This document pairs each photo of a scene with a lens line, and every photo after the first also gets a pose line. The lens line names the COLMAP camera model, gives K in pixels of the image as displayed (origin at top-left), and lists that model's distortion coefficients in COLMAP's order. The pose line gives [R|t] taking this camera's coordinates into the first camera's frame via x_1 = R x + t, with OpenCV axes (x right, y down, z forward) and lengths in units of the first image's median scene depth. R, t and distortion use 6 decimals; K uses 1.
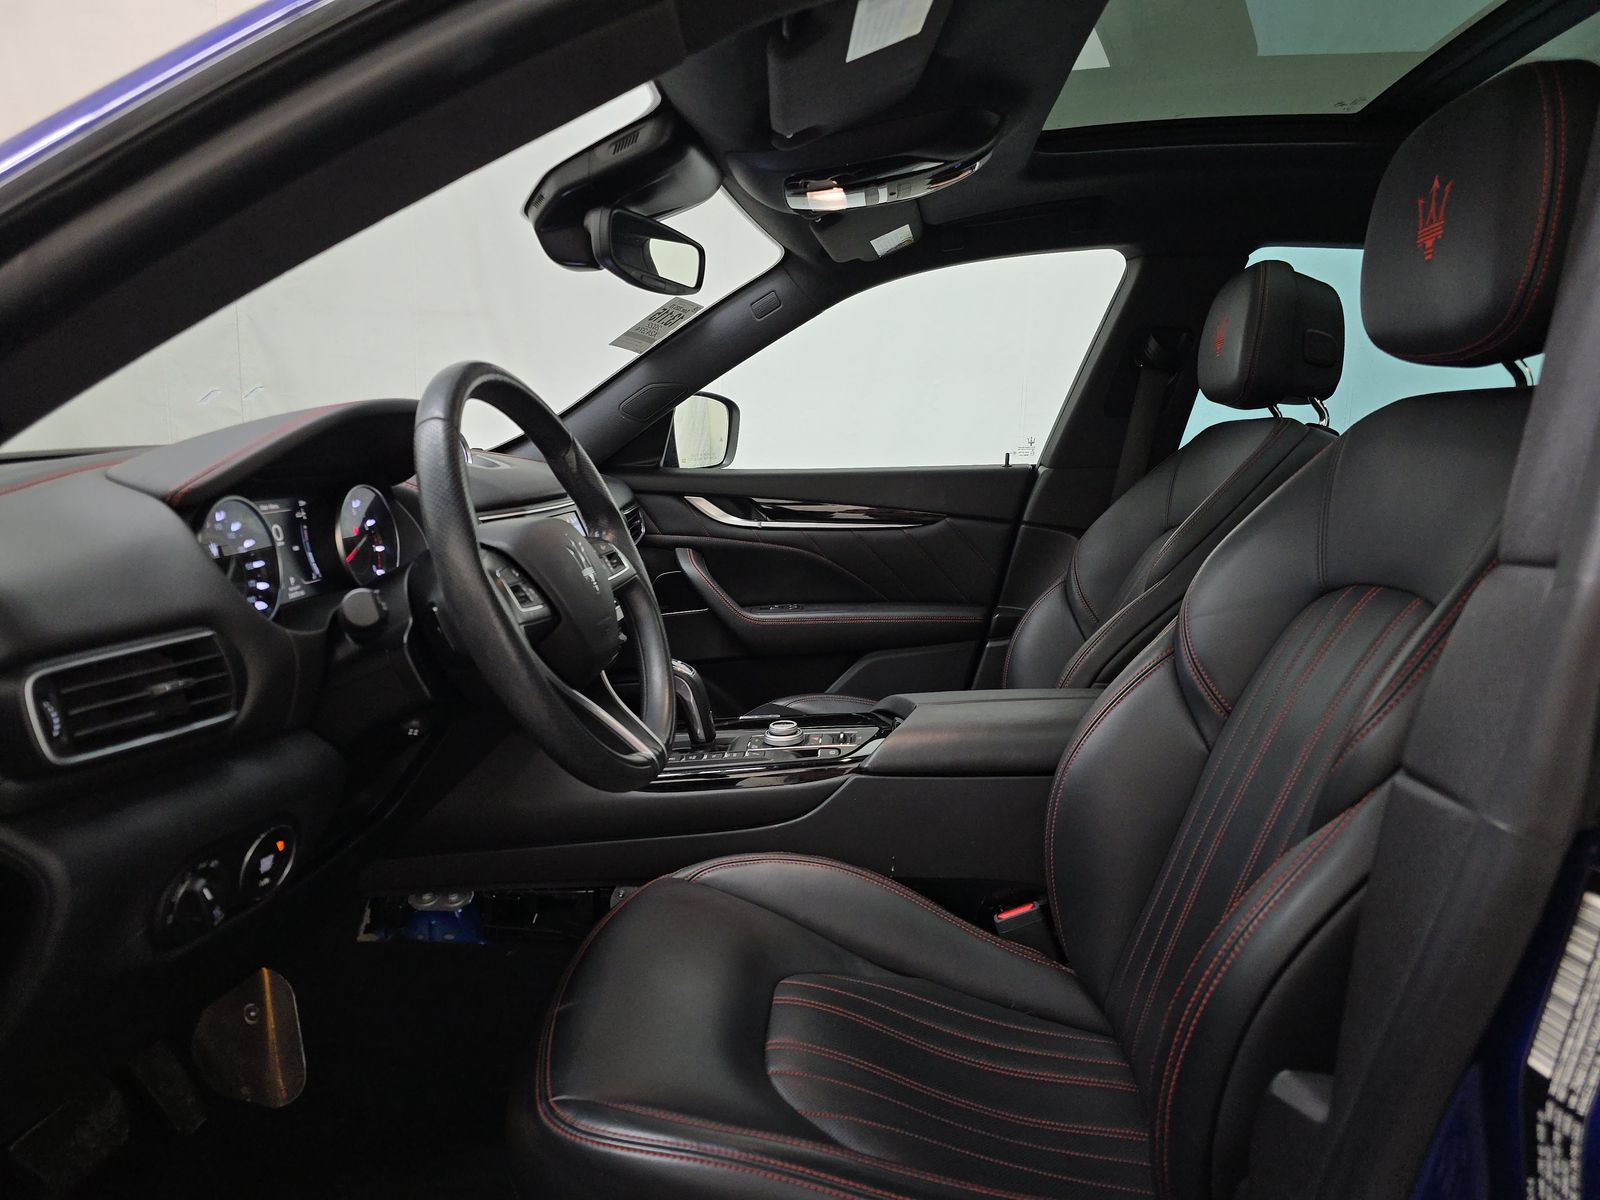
lens RADIAL K [[1078.1, 0, 804.7], [0, 1078.1, 595.8], [0, 0, 1]] dist [0.050284, -0.036127]
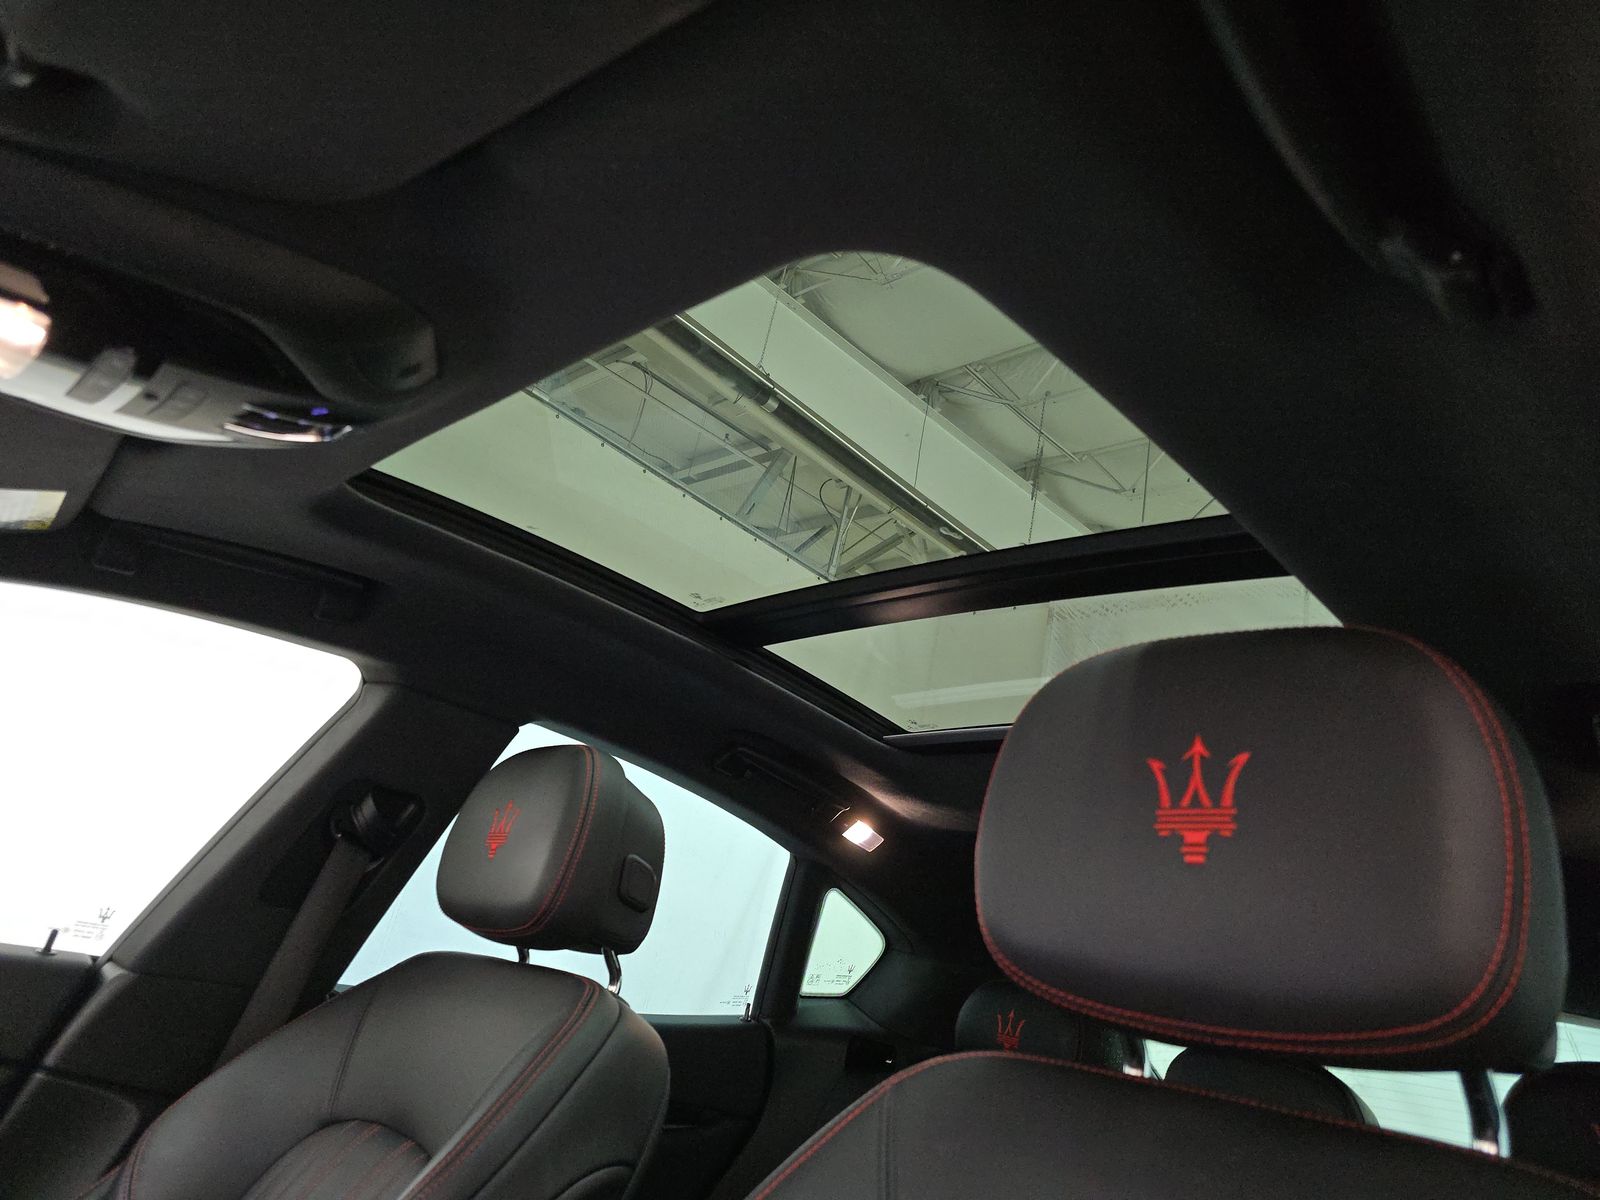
lens RADIAL K [[1078.1, 0, 804.7], [0, 1078.1, 595.8], [0, 0, 1]] dist [0.050284, -0.036127]
pose [[0.629151, 0.384329, 0.675619, -0.020959], [-0.072050, 0.894299, -0.441631, -0.067686], [-0.773937, 0.229174, 0.590340, 0.343063]]
